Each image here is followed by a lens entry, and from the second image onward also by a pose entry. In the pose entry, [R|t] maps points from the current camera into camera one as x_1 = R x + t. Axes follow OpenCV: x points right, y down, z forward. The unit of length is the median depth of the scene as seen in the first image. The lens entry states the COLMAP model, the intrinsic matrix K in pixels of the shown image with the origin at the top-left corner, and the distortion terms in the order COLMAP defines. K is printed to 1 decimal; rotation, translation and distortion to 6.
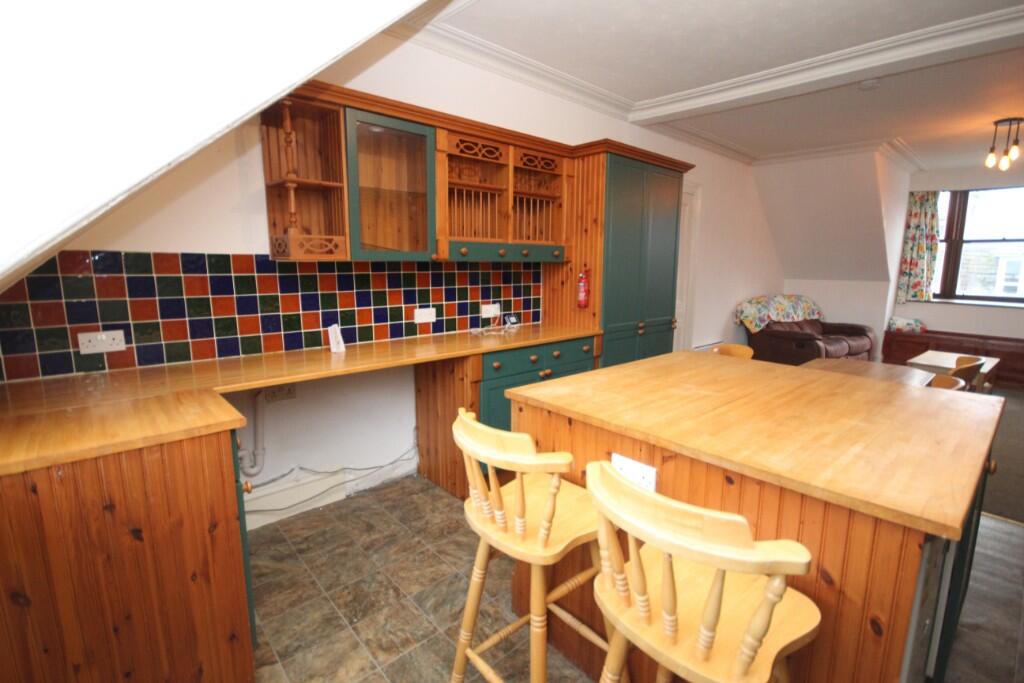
lens RADIAL K [[475.8, 0, 516.8], [0, 475.8, 341.9], [0, 0, 1]] dist [0.013552, -0.008830]
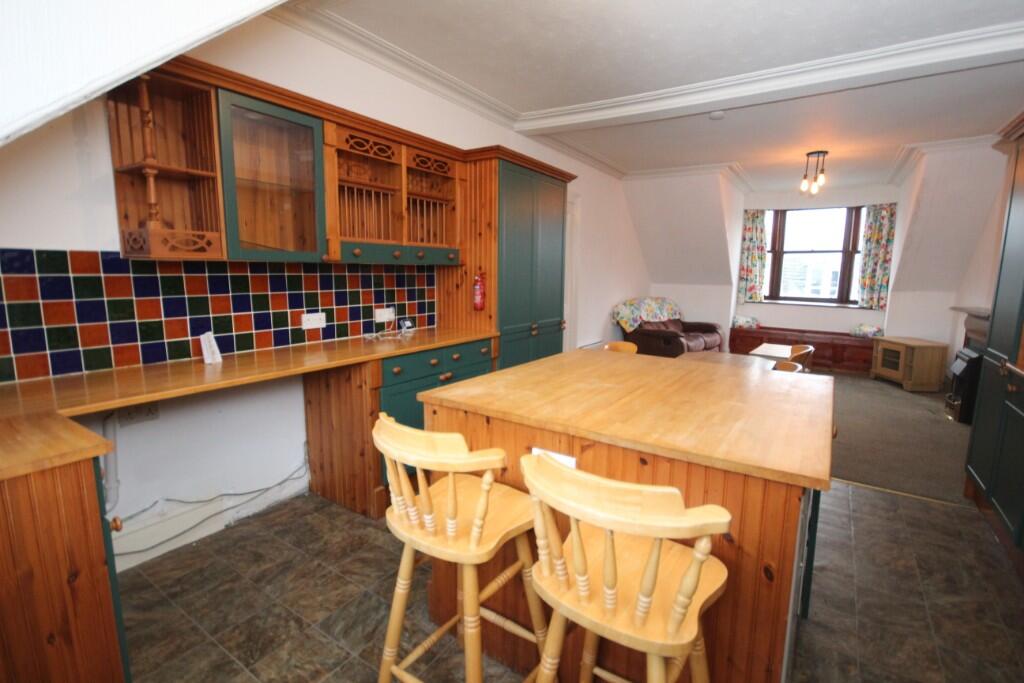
lens RADIAL K [[475.8, 0, 518.0], [0, 475.8, 341.8], [0, 0, 1]] dist [0.013552, -0.008830]
pose [[0.969202, -0.029942, 0.244442, -0.039750], [0.032875, 0.999428, -0.007928, 0.006720], [-0.244065, 0.015720, 0.969632, 0.002653]]
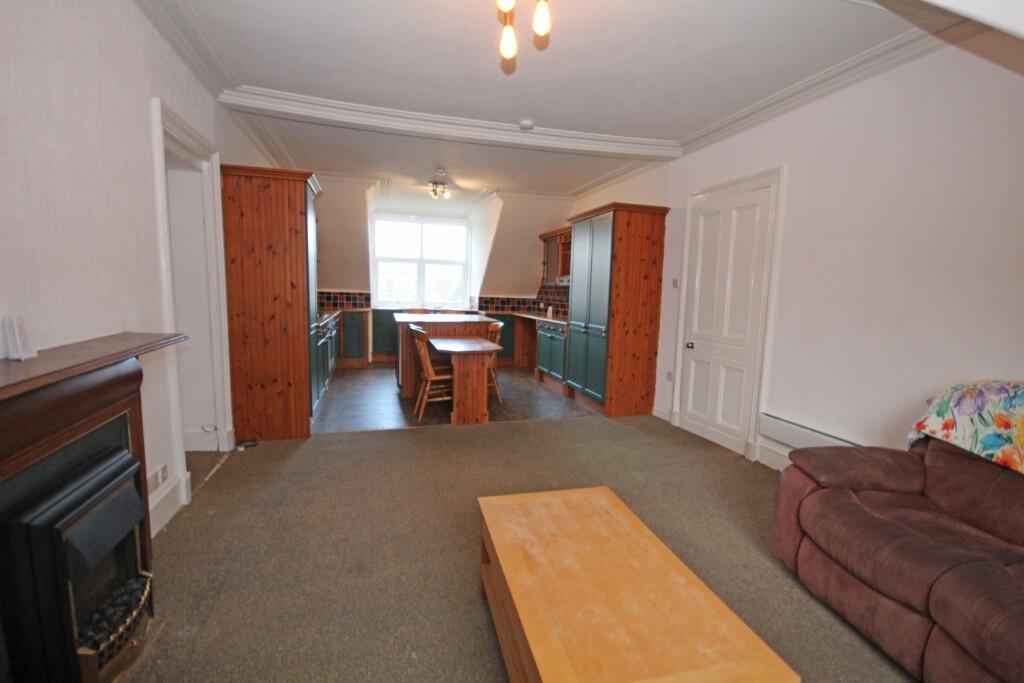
lens RADIAL K [[475.8, 0, 517.5], [0, 475.8, 348.0], [0, 0, 1]] dist [0.013552, -0.008830]
pose [[-0.439172, 0.091212, -0.893761, 2.266061], [-0.174192, 0.967309, 0.184311, -0.280201], [0.881354, 0.236630, -0.408927, 1.954802]]
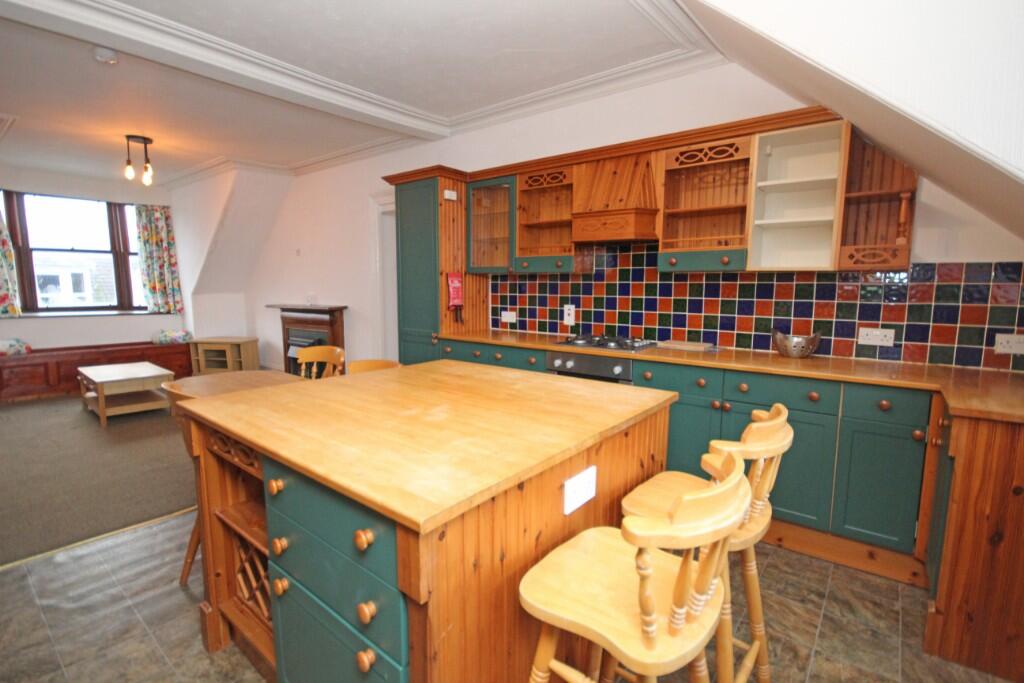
lens RADIAL K [[475.8, 0, 517.8], [0, 475.8, 343.5], [0, 0, 1]] dist [0.013552, -0.008830]
pose [[-0.160327, -0.131531, 0.978261, -0.324820], [0.152417, 0.975896, 0.156192, -0.088579], [-0.975225, 0.174145, -0.136415, 0.630243]]
